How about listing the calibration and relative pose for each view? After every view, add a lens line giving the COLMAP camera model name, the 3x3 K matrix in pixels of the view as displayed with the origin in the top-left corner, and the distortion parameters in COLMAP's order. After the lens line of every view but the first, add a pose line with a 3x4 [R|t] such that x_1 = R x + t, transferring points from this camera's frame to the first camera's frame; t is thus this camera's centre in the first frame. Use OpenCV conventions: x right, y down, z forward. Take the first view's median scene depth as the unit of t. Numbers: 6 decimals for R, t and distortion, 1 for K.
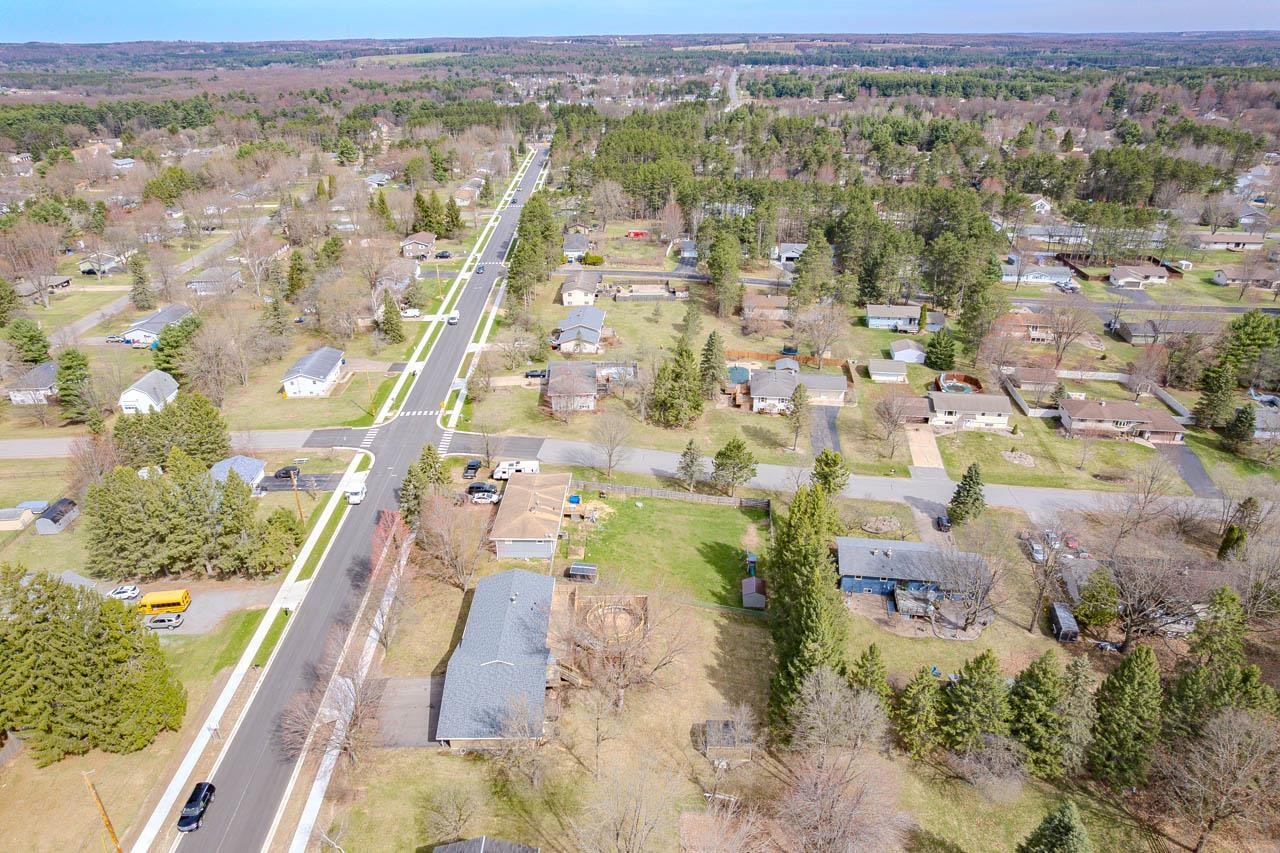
lens RADIAL K [[811.1, 0, 640.0], [0, 811.1, 426.5], [0, 0, 1]] dist [-0.066073, 0.055223]
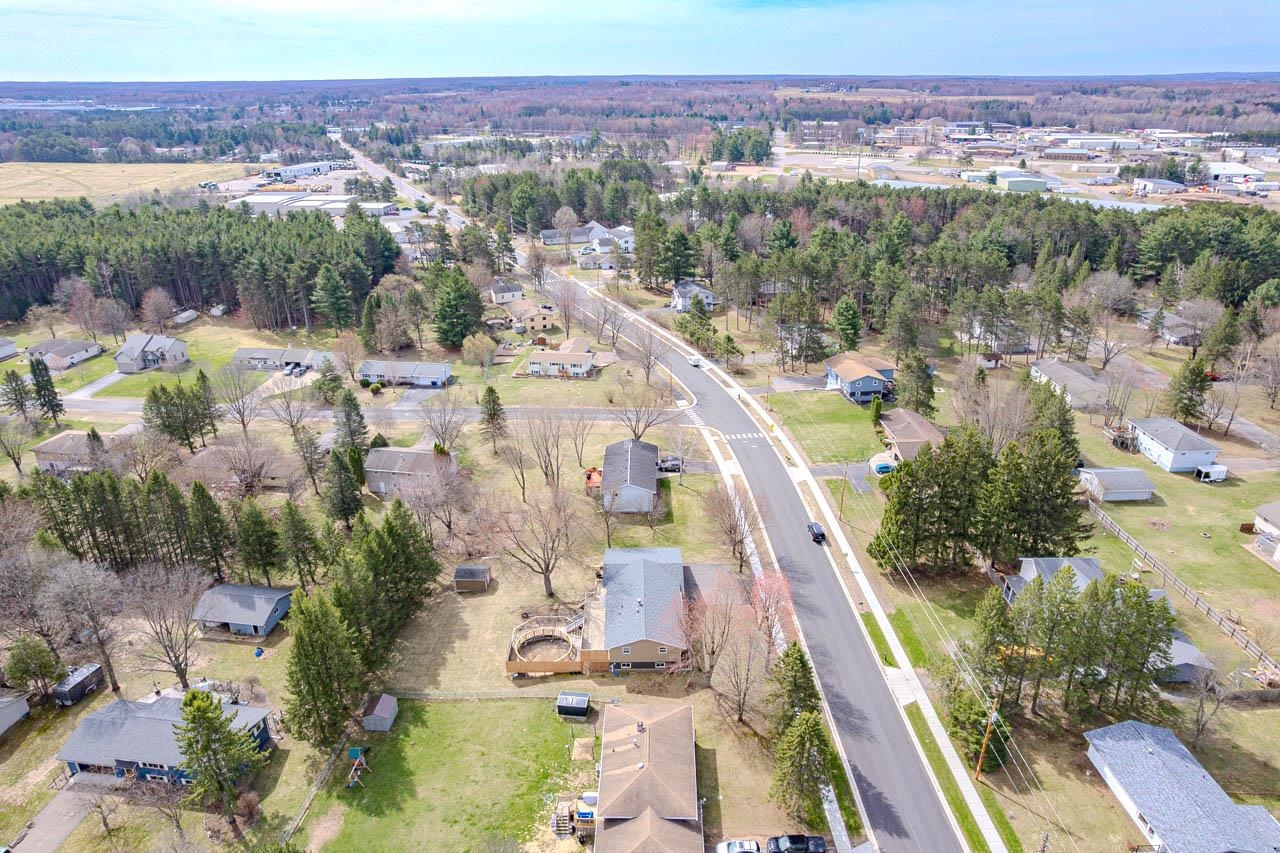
lens RADIAL K [[811.1, 0, 640.0], [0, 811.1, 426.5], [0, 0, 1]] dist [-0.066073, 0.055223]
pose [[-0.999831, 0.014647, 0.011124, -0.165235], [0.017973, 0.649785, 0.759905, -0.698609], [0.003902, 0.759977, -0.649939, 1.443842]]
